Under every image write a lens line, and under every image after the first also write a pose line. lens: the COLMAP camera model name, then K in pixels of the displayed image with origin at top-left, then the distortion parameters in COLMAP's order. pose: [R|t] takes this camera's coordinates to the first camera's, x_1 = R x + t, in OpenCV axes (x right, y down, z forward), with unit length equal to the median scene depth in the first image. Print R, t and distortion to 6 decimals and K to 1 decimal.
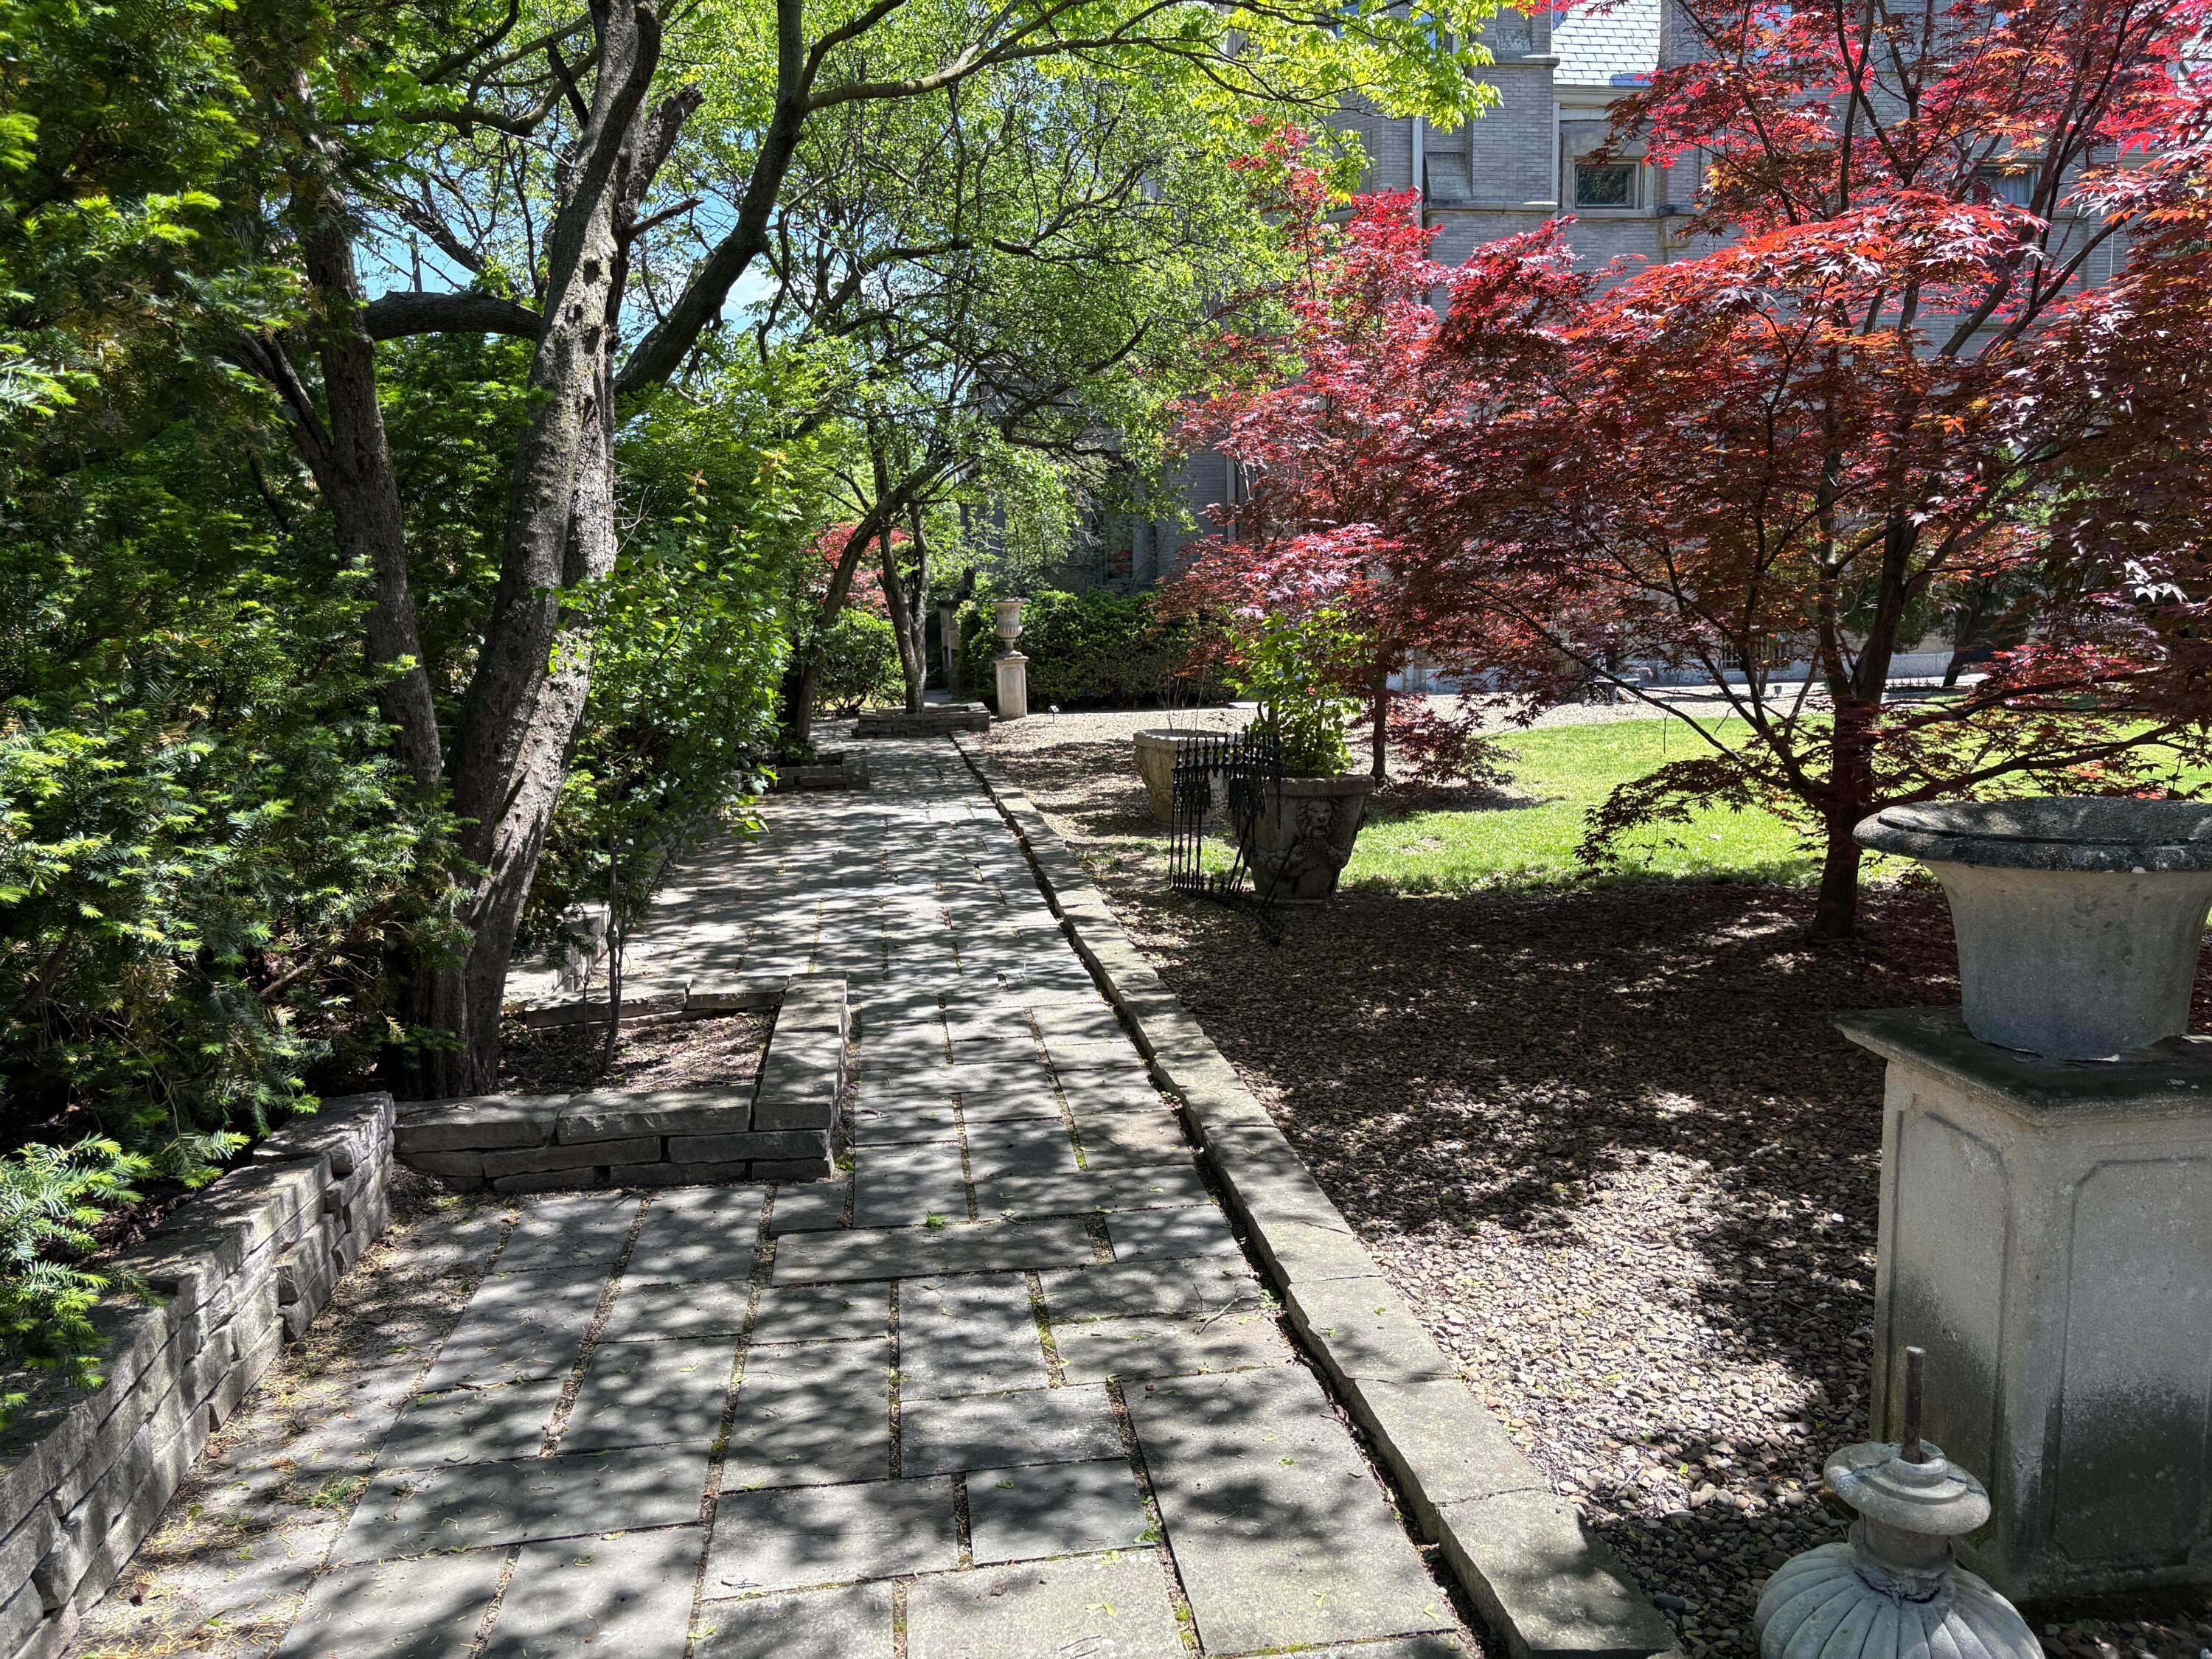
lens RADIAL K [[1671.9, 0, 1089.0], [0, 1671.9, 814.4], [0, 0, 1]] dist [0.037720, -0.041822]
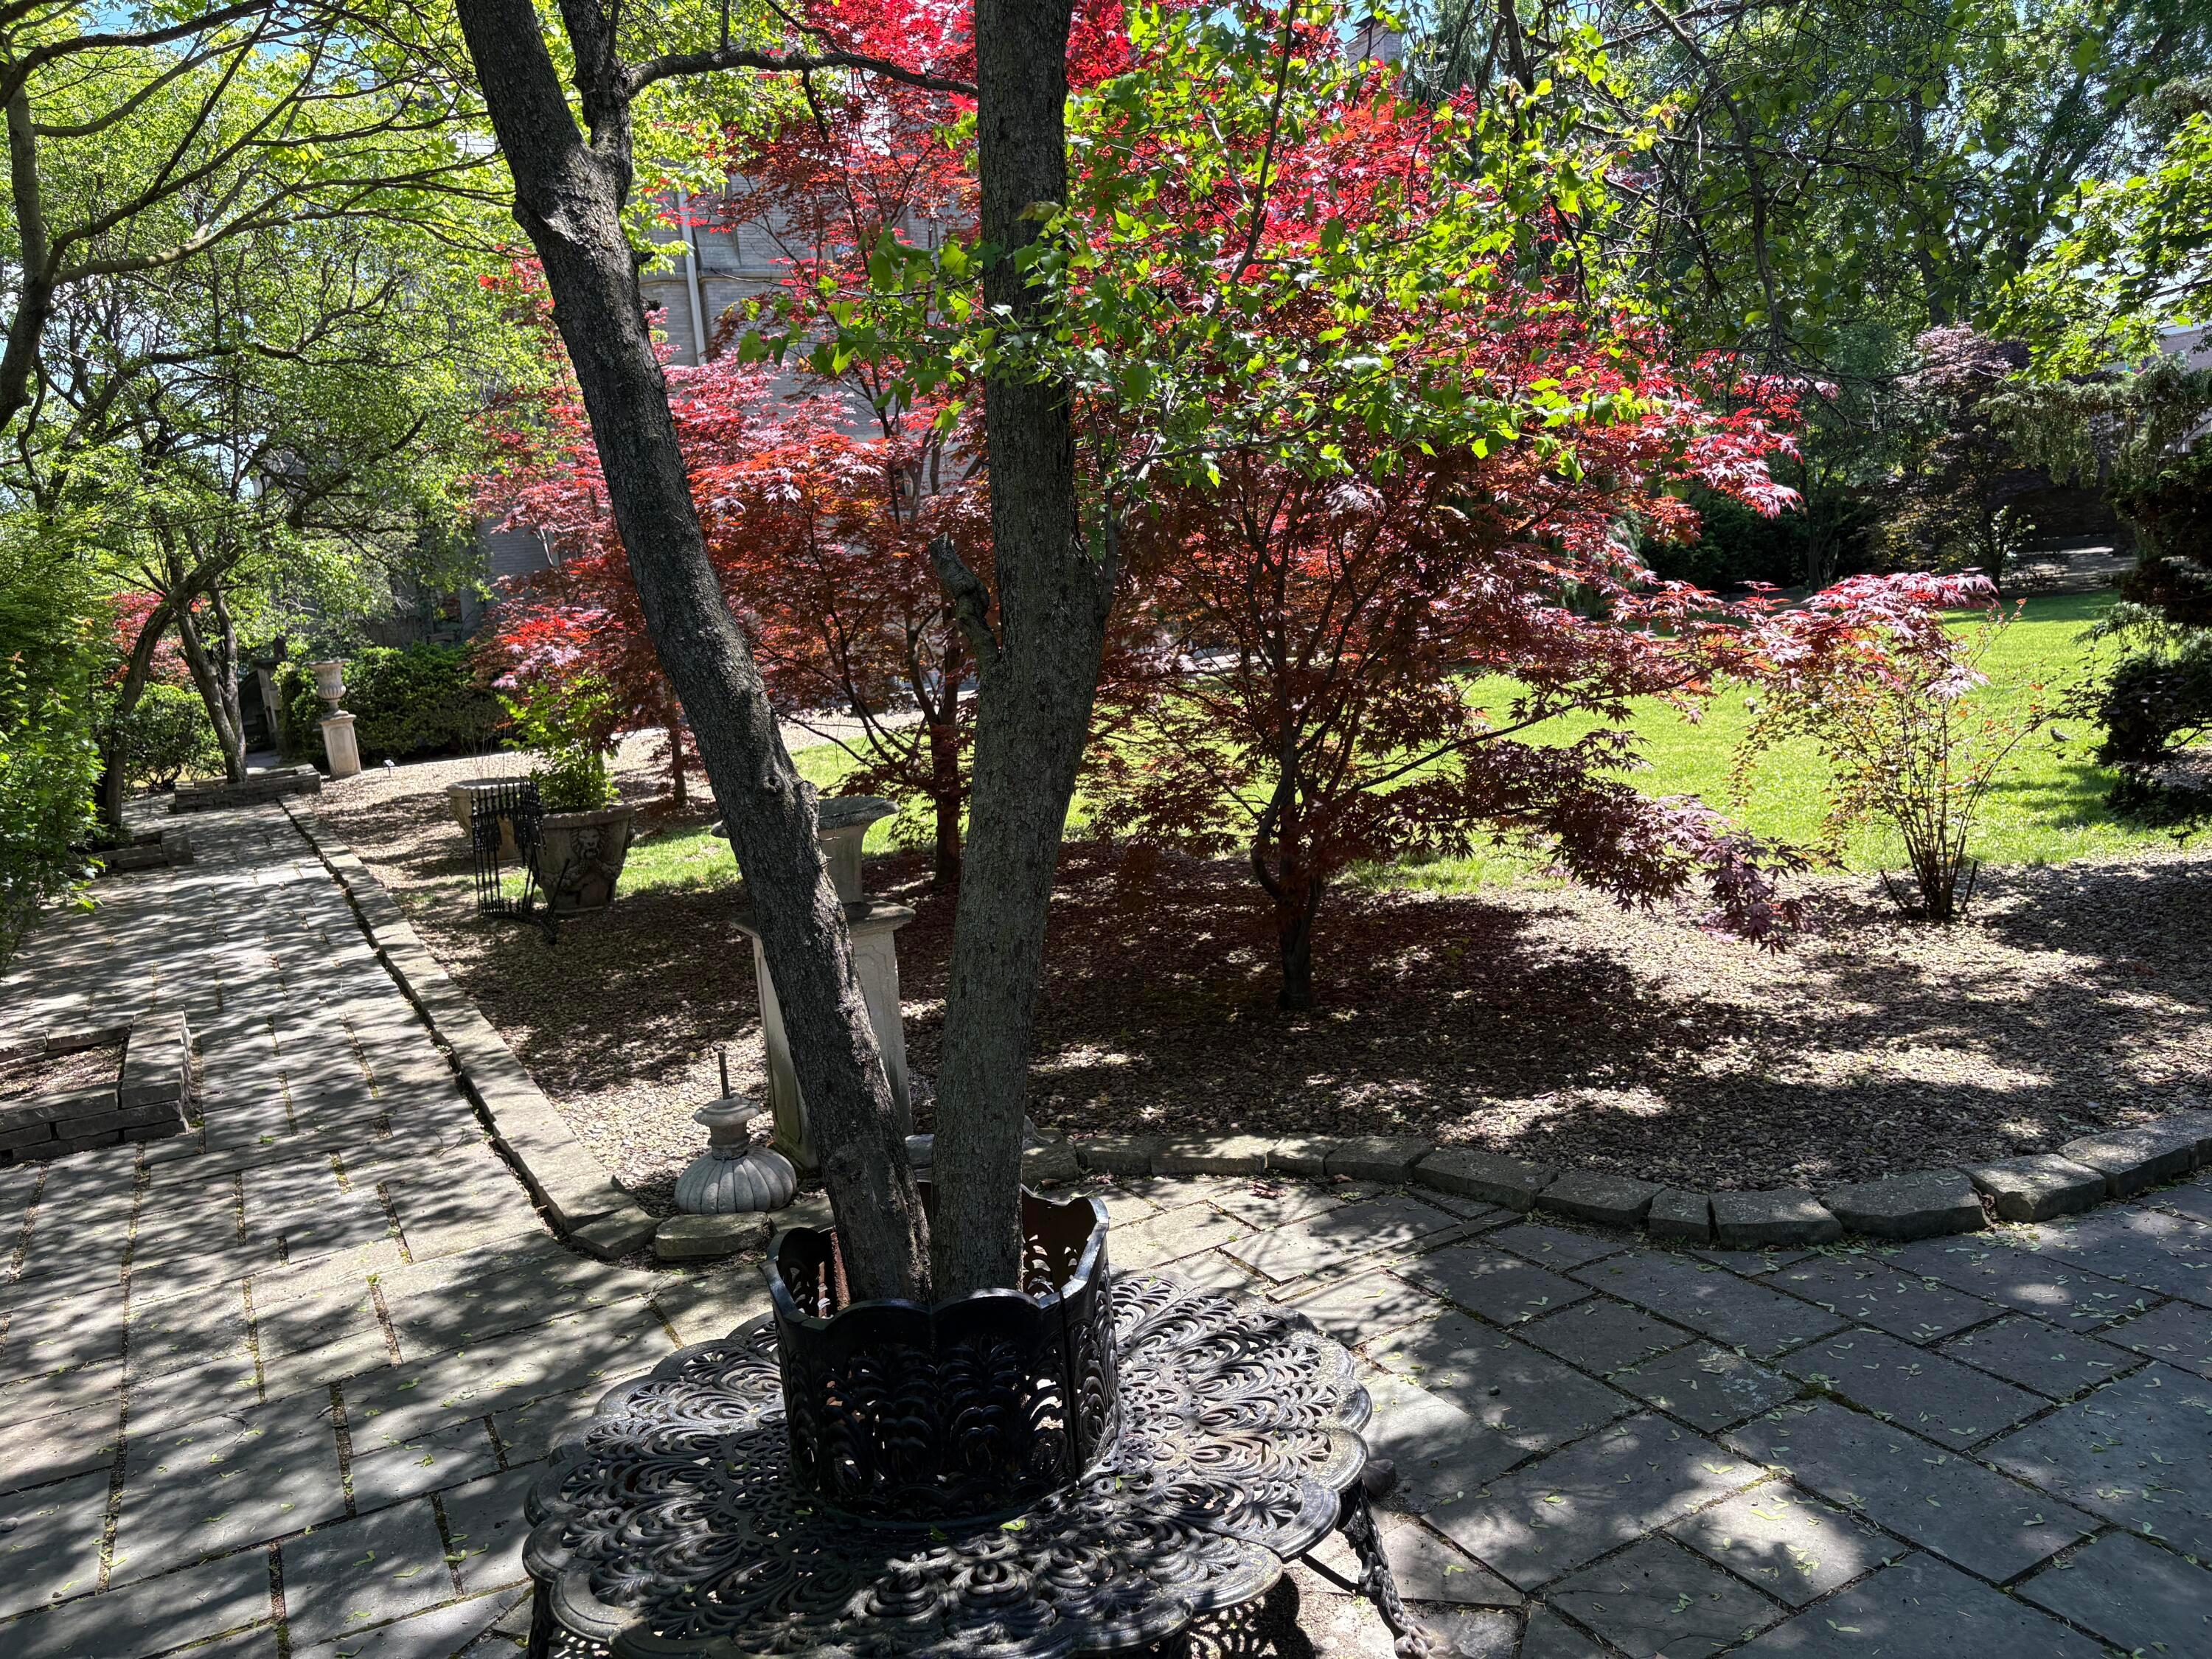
lens RADIAL K [[1671.9, 0, 1121.9], [0, 1671.9, 826.4], [0, 0, 1]] dist [0.037720, -0.041822]
pose [[0.926123, -0.114698, 0.359361, 0.081109], [0.113440, 0.993239, 0.024664, 0.005889], [-0.359760, 0.017924, 0.932873, -0.523255]]
